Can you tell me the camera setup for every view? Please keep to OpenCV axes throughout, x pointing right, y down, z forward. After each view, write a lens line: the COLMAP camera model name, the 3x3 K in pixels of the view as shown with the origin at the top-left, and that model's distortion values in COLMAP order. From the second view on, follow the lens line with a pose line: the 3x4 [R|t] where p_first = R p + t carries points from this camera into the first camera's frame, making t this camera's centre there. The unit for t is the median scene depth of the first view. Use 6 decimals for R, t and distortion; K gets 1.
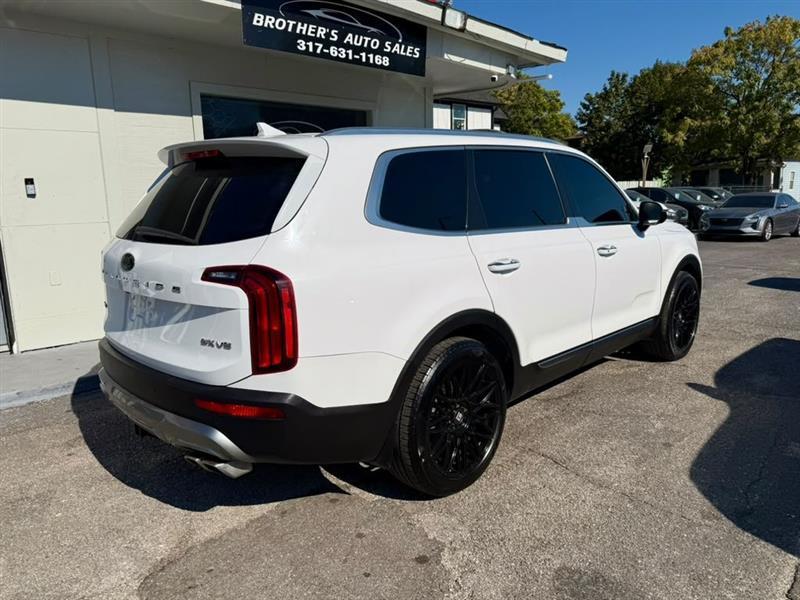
lens RADIAL K [[574.9, 0, 402.0], [0, 574.9, 295.4], [0, 0, 1]] dist [0.000919, -0.009023]
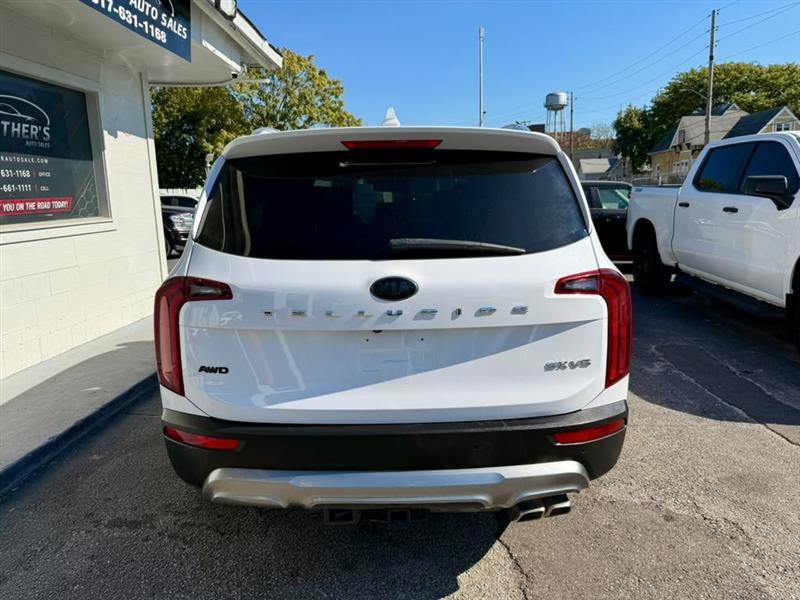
lens RADIAL K [[573.4, 0, 400.0], [0, 573.4, 300.0], [0, 0, 1]] dist [0.027779, -0.055862]
pose [[0.703561, -0.125107, 0.699535, -0.424905], [0.129968, 0.990431, 0.046415, -0.033250], [-0.698648, 0.058261, 0.713089, 0.213417]]
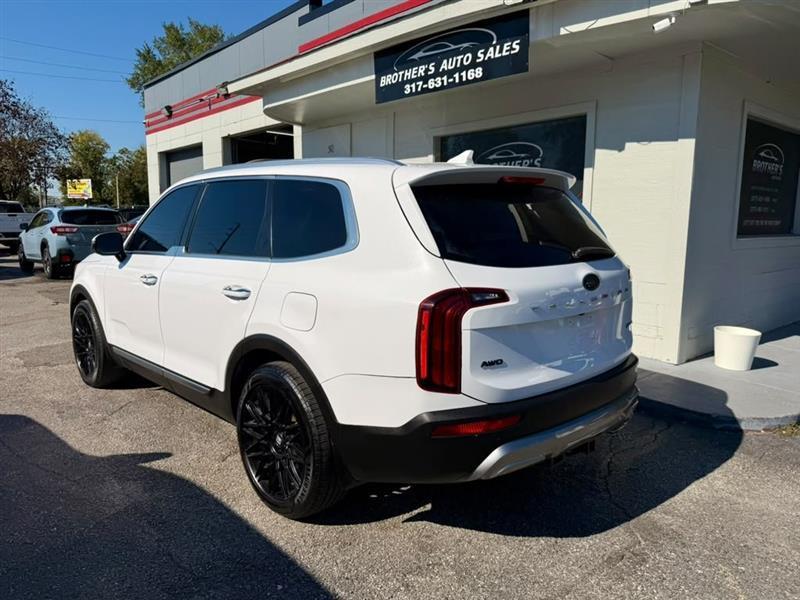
lens RADIAL K [[579.4, 0, 400.0], [0, 579.4, 300.0], [0, 0, 1]] dist [0.029865, -0.062897]
pose [[0.004612, 0.156074, -0.987735, 0.969775], [-0.174117, 0.972782, 0.152899, -0.183424], [0.984714, 0.171276, 0.031661, 0.944369]]
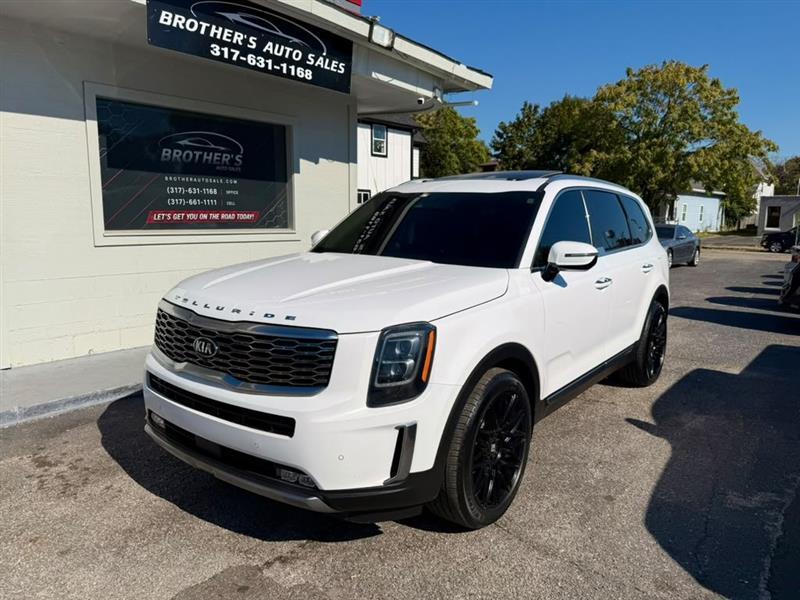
lens RADIAL K [[573.4, 0, 400.0], [0, 573.4, 300.0], [0, 0, 1]] dist [0.027779, -0.055862]
pose [[0.989786, 0.015457, 0.141720, -0.008351], [-0.012027, 0.999614, -0.025026, -0.020414], [-0.142052, 0.023066, 0.989590, 0.064210]]
